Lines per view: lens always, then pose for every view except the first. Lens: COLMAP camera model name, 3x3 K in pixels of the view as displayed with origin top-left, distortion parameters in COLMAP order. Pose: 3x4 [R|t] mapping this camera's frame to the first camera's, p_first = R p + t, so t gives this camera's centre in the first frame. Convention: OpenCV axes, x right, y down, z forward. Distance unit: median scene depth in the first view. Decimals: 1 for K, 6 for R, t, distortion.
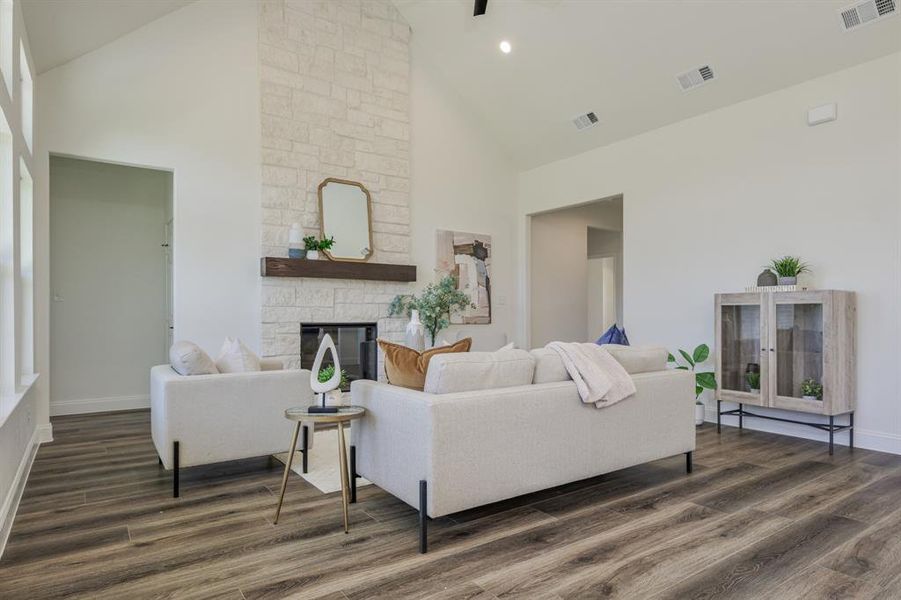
lens RADIAL K [[530.7, 0, 451.0], [0, 530.7, 305.6], [0, 0, 1]] dist [-0.000373, 0.000062]
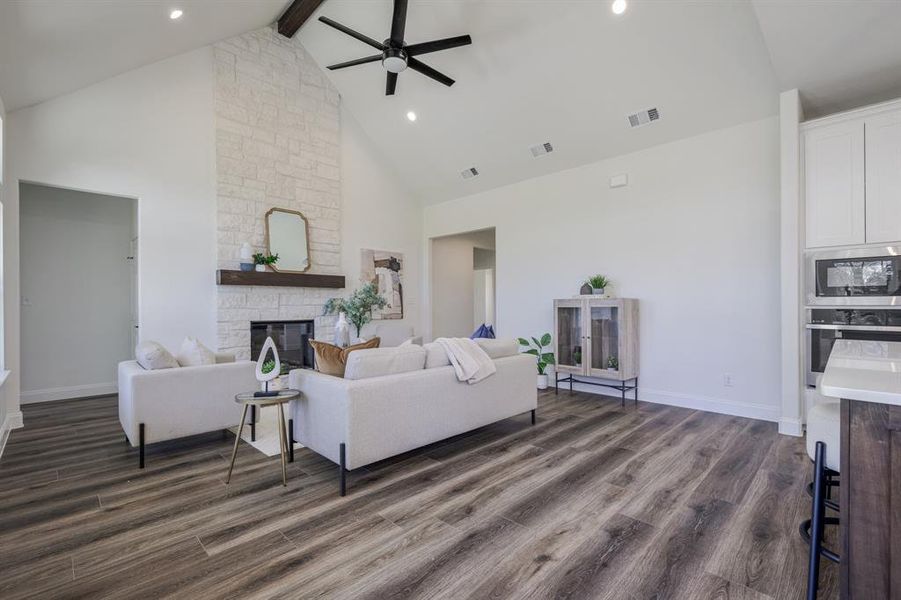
lens RADIAL K [[402.4, 0, 450.5], [0, 402.4, 300.0], [0, 0, 1]] dist [0.000308, 0.000013]
pose [[0.984090, -0.002920, 0.177645, 0.017357], [0.002588, 0.999994, 0.002096, -0.020238], [-0.177650, -0.001603, 0.984092, -0.035670]]
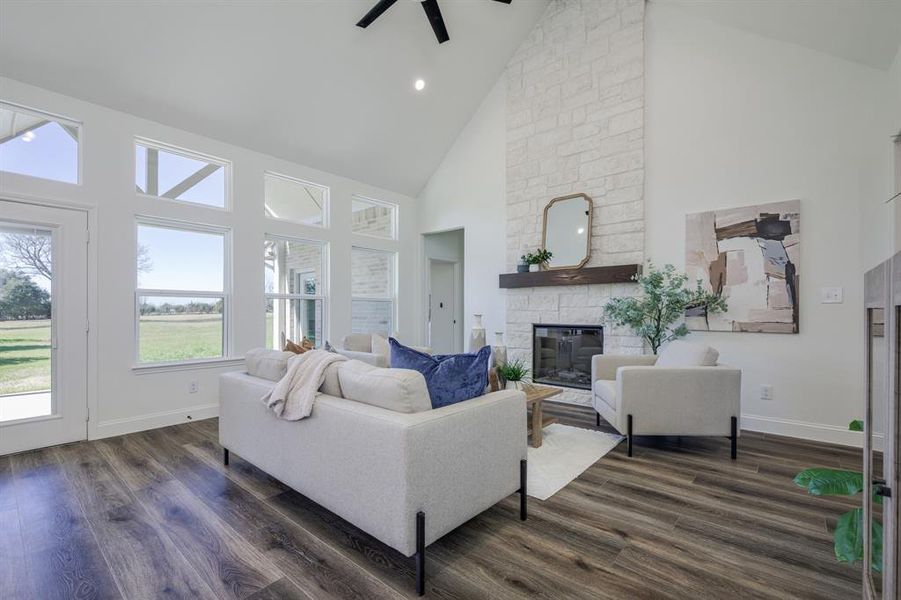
lens RADIAL K [[395.1, 0, 447.0], [0, 395.1, 306.8], [0, 0, 1]] dist [-0.000135, -0.000603]
pose [[0.245792, -0.009674, -0.969274, 0.589003], [0.017392, 0.999833, -0.005569, -0.005247], [0.969167, -0.015489, 0.245919, 0.609131]]
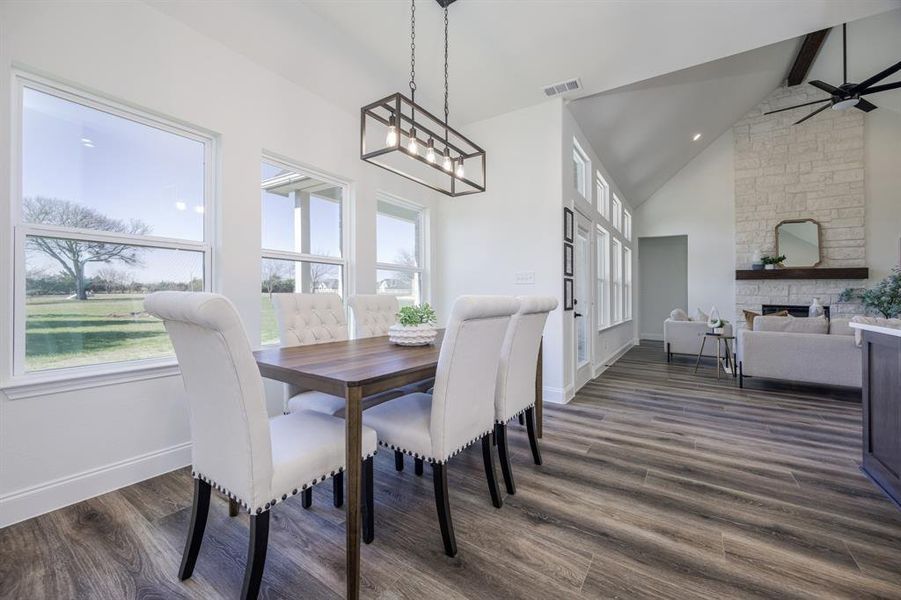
lens RADIAL K [[360.2, 0, 448.0], [0, 360.2, 286.2], [0, 0, 1]] dist [-0.000197, -0.000082]
pose [[0.362865, -0.017775, -0.931672, 0.495522], [-0.002190, 0.999799, -0.019928, -0.003642], [0.931839, 0.009272, 0.362753, -0.466948]]
